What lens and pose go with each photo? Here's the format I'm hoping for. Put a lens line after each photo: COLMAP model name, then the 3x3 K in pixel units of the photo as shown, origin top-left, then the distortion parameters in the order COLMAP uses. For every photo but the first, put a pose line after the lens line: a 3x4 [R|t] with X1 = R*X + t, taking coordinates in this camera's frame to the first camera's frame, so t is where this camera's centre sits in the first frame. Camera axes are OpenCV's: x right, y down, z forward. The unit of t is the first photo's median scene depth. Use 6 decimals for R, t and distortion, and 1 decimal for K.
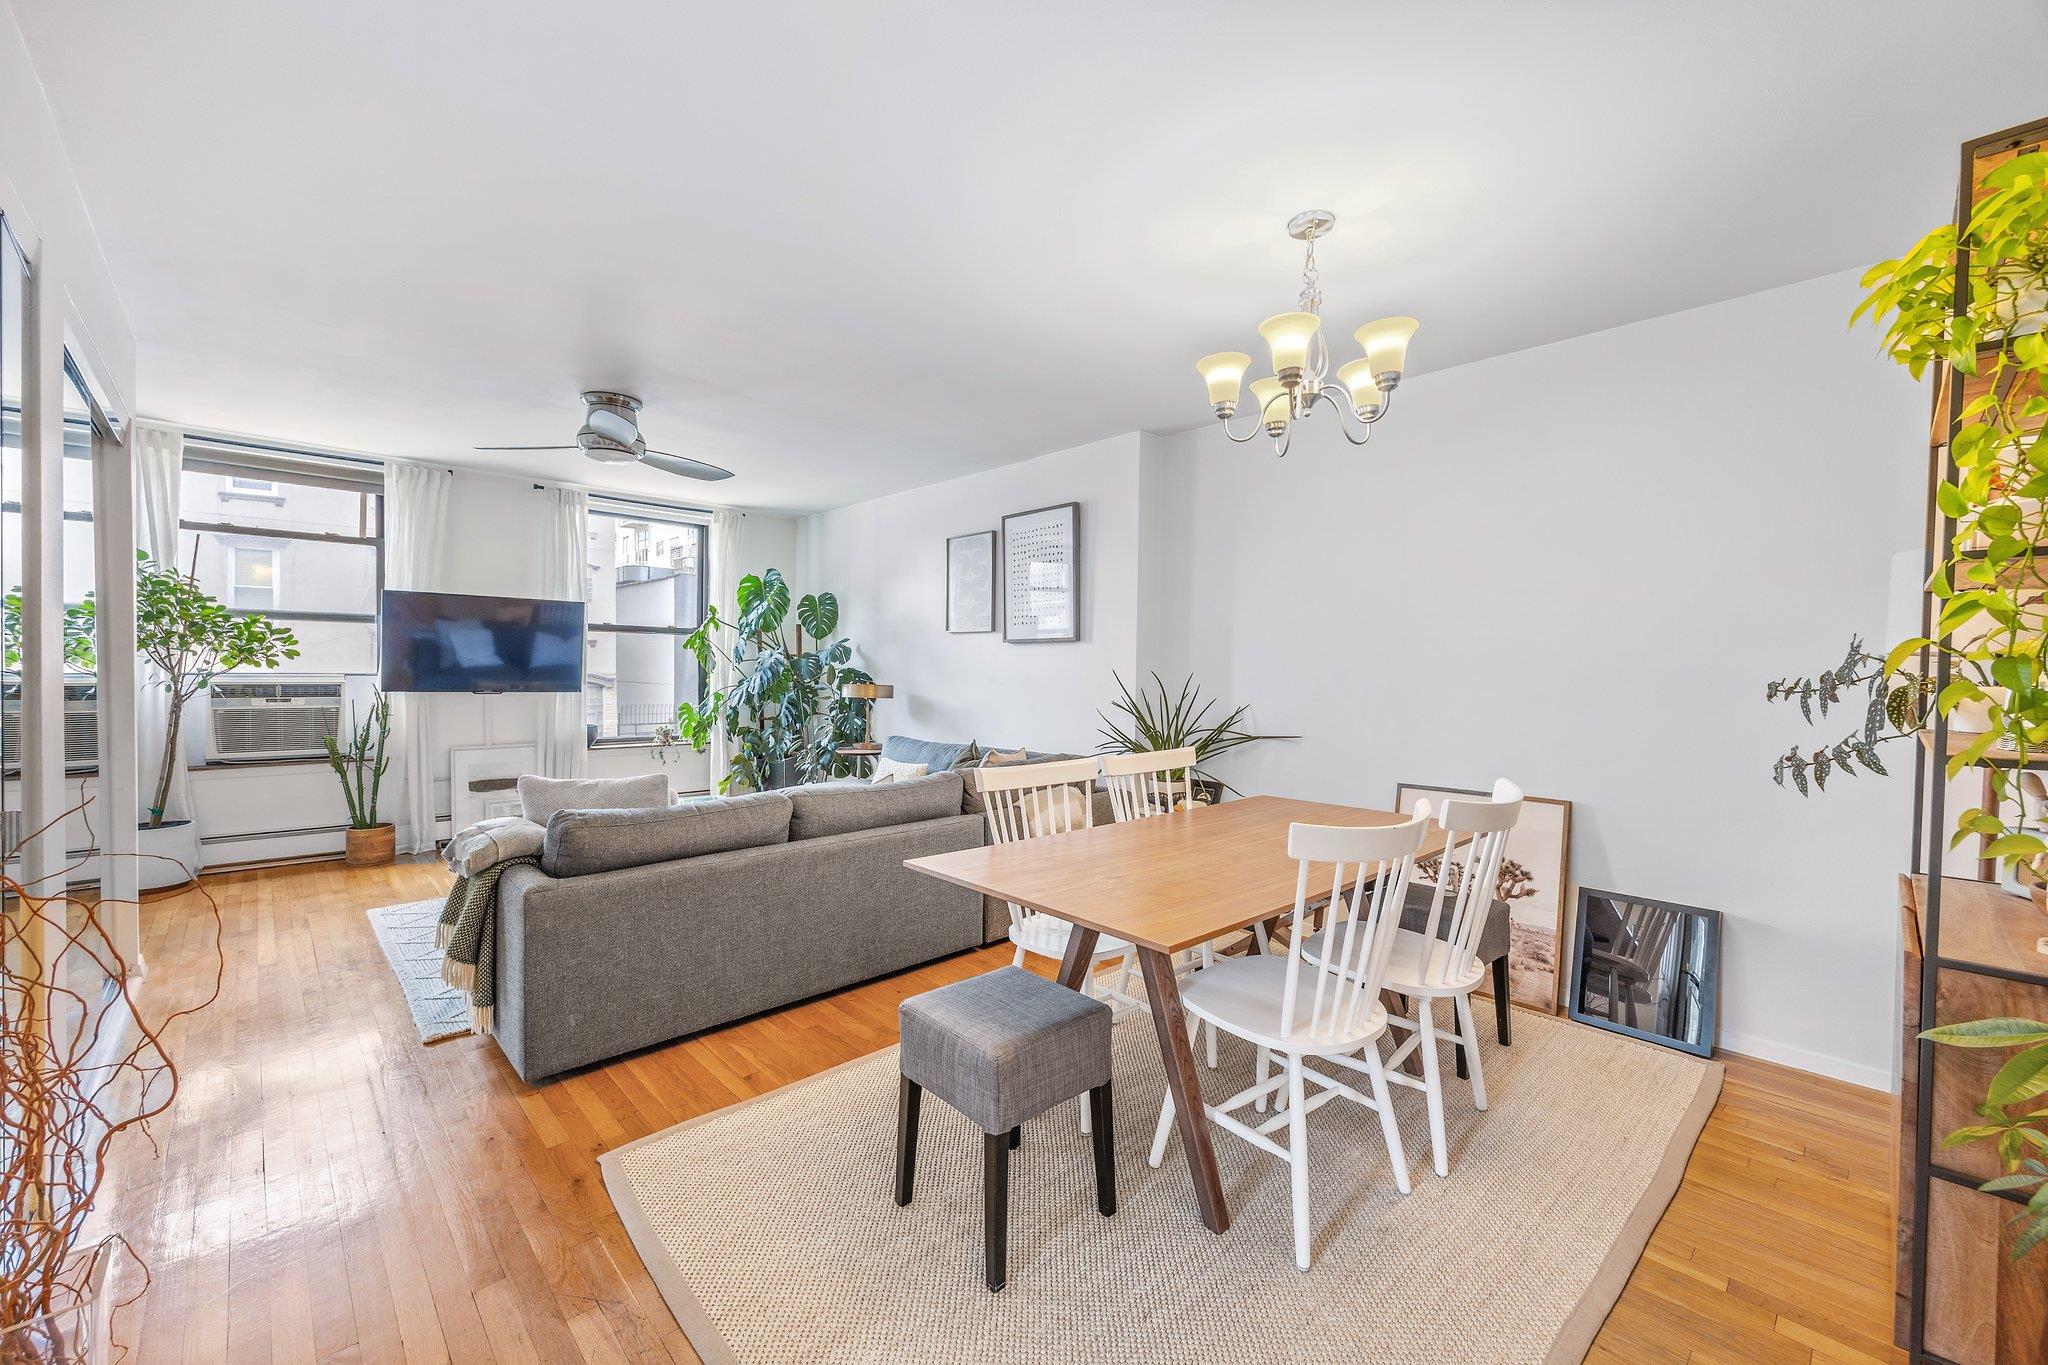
lens RADIAL K [[823.3, 0, 1024.0], [0, 823.3, 682.5], [0, 0, 1]] dist [0.005703, -0.000016]
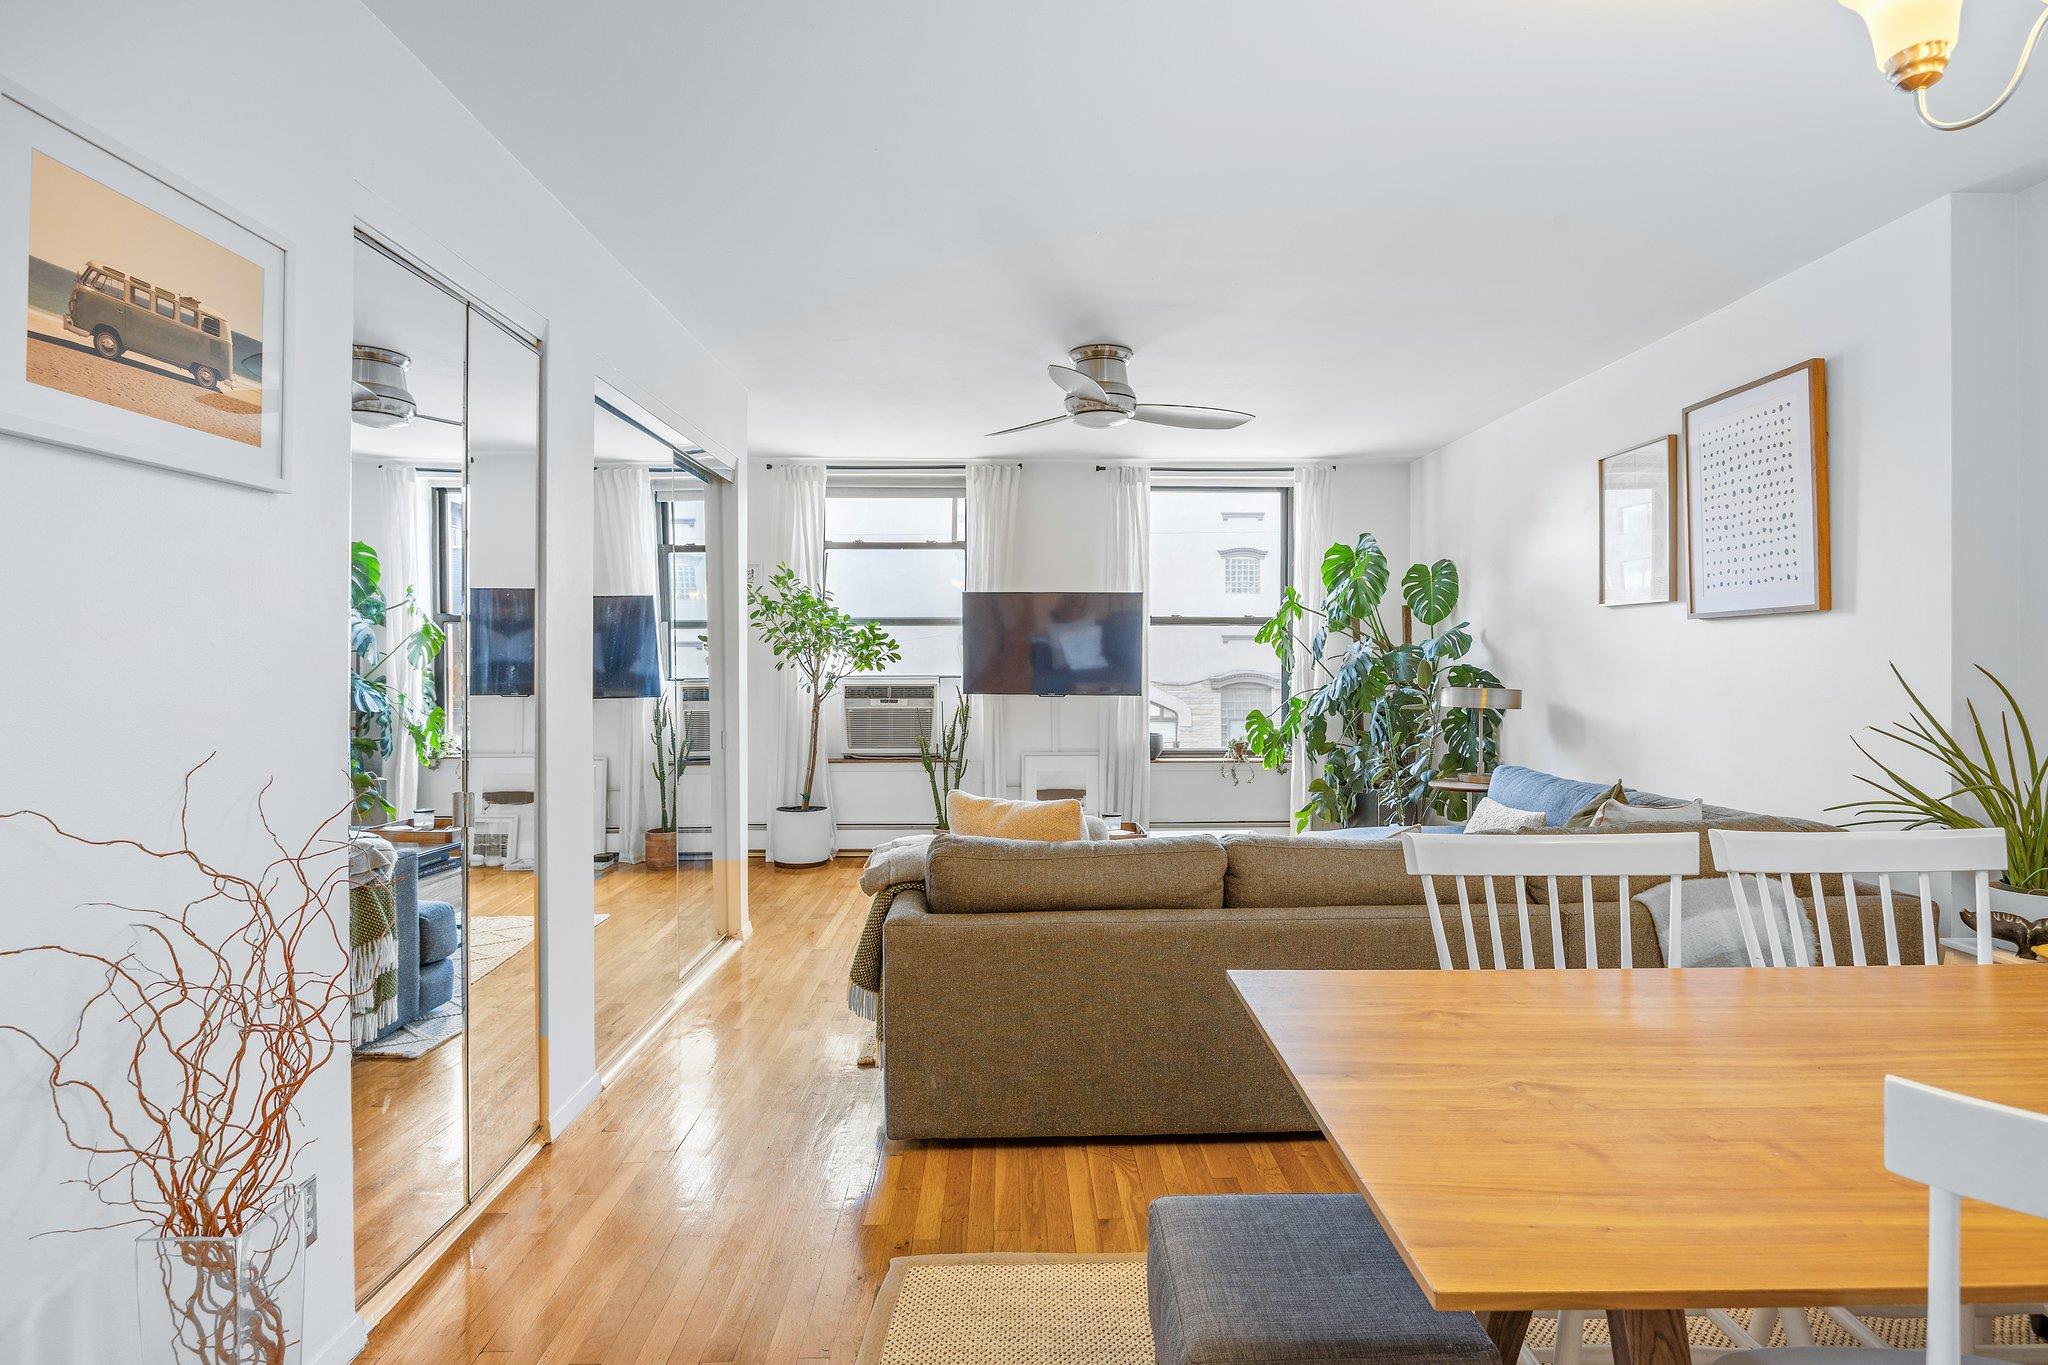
lens RADIAL K [[1029.3, 0, 1020.4], [0, 1029.3, 649.9], [0, 0, 1]] dist [-0.005461, -0.000261]
pose [[0.736721, -0.020721, -0.675879, 0.123225], [-0.000971, 0.999497, -0.031700, -0.002350], [0.676196, 0.024010, 0.736331, 0.130677]]
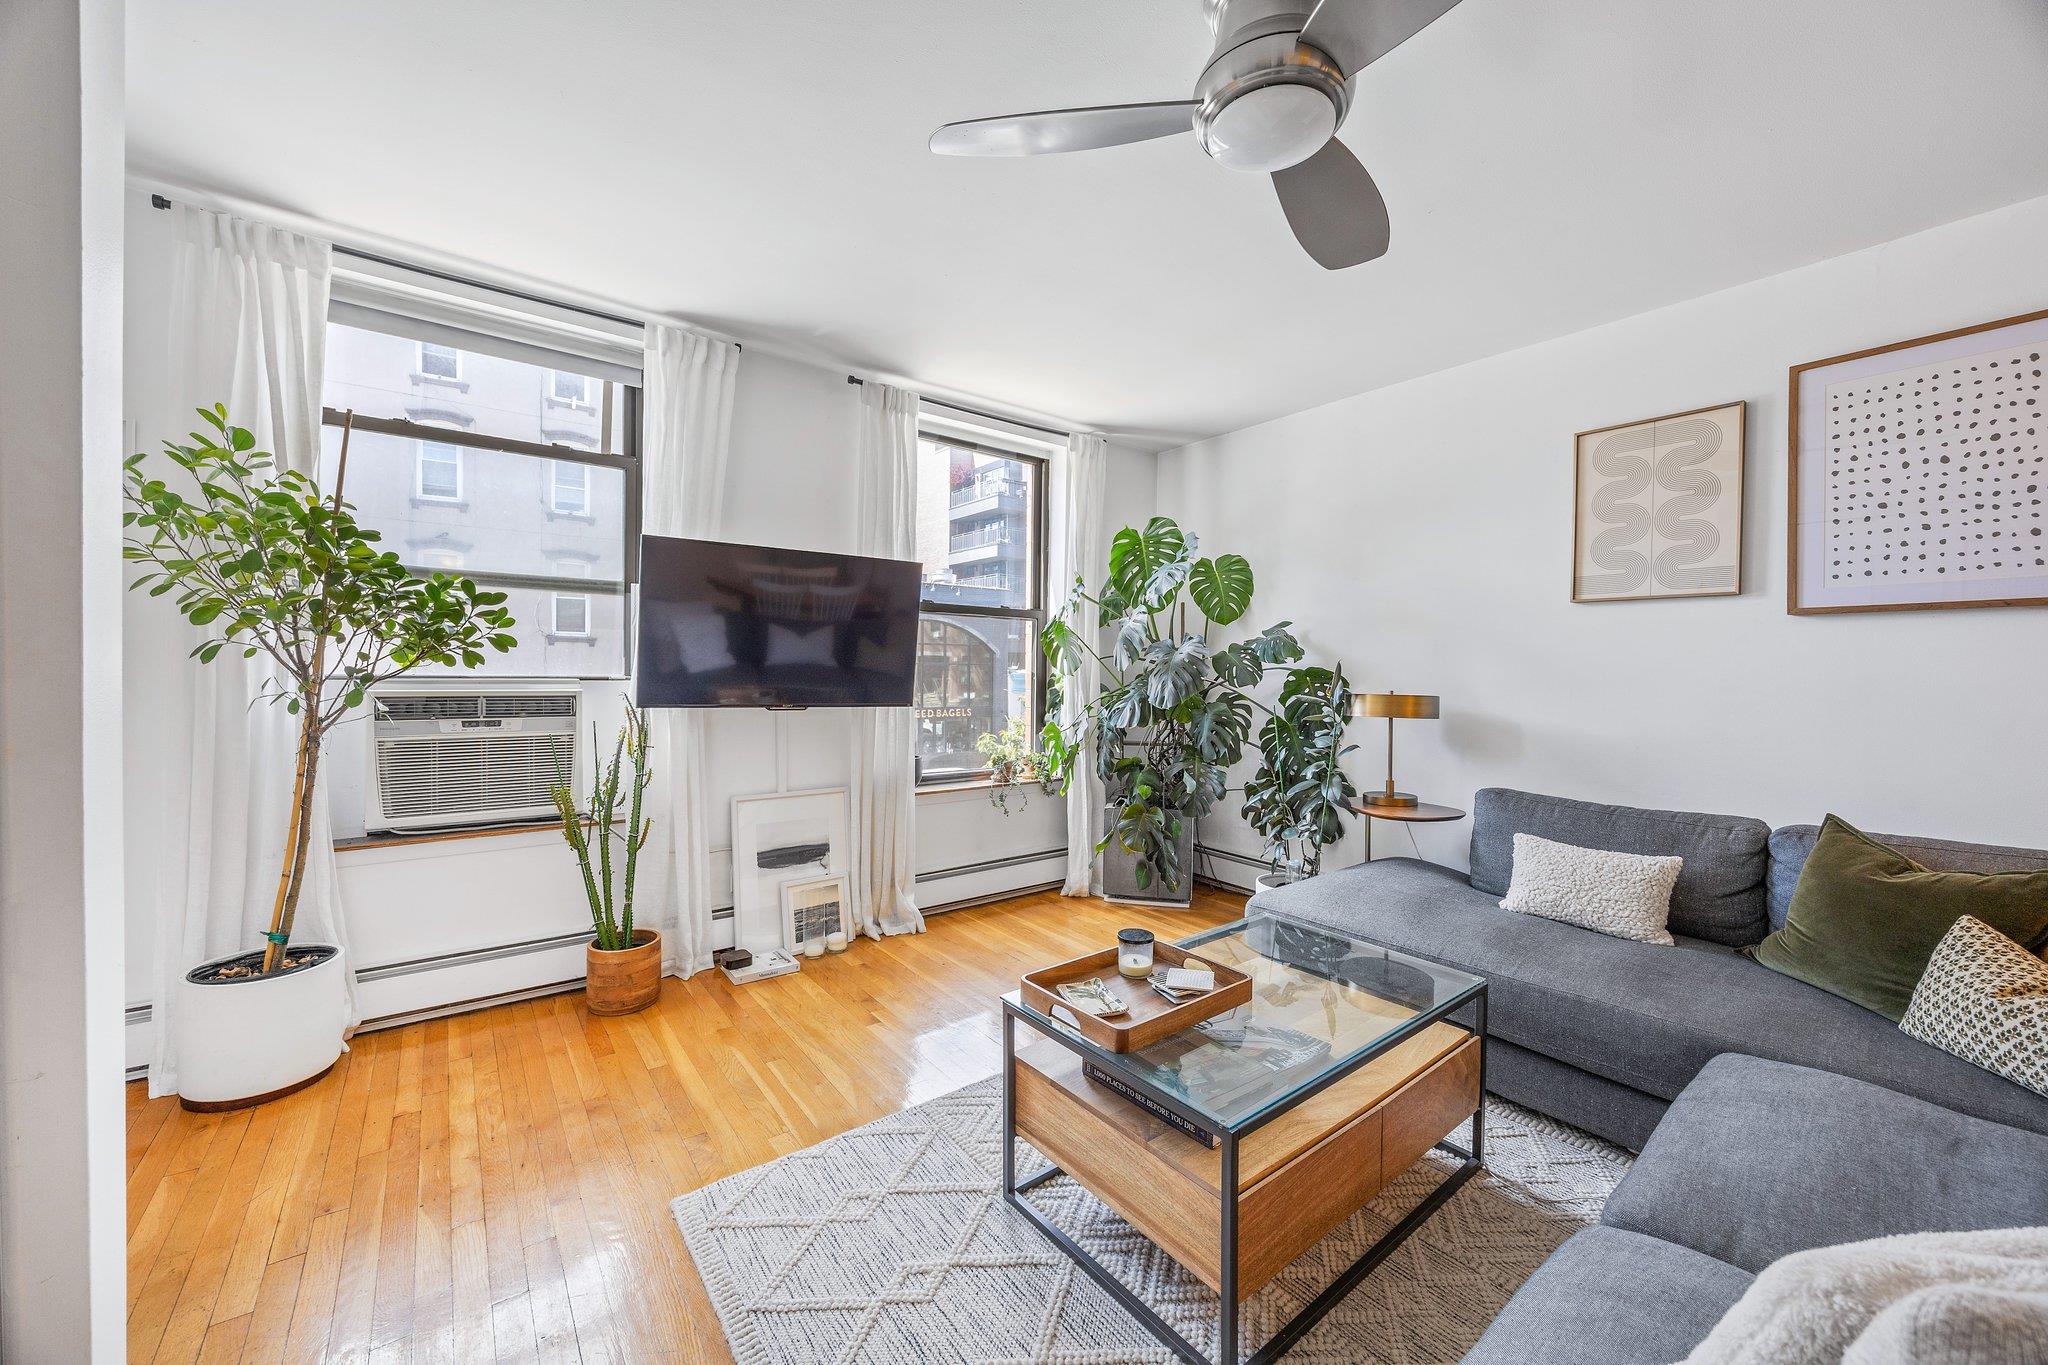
lens RADIAL K [[776.4, 0, 1026.4], [0, 776.4, 677.4], [0, 0, 1]] dist [-0.002094, -0.000033]
pose [[0.995190, -0.001079, -0.097961, -0.461207], [0.000165, 0.999956, -0.009336, -0.005363], [0.097966, 0.009275, 0.995146, 0.489249]]
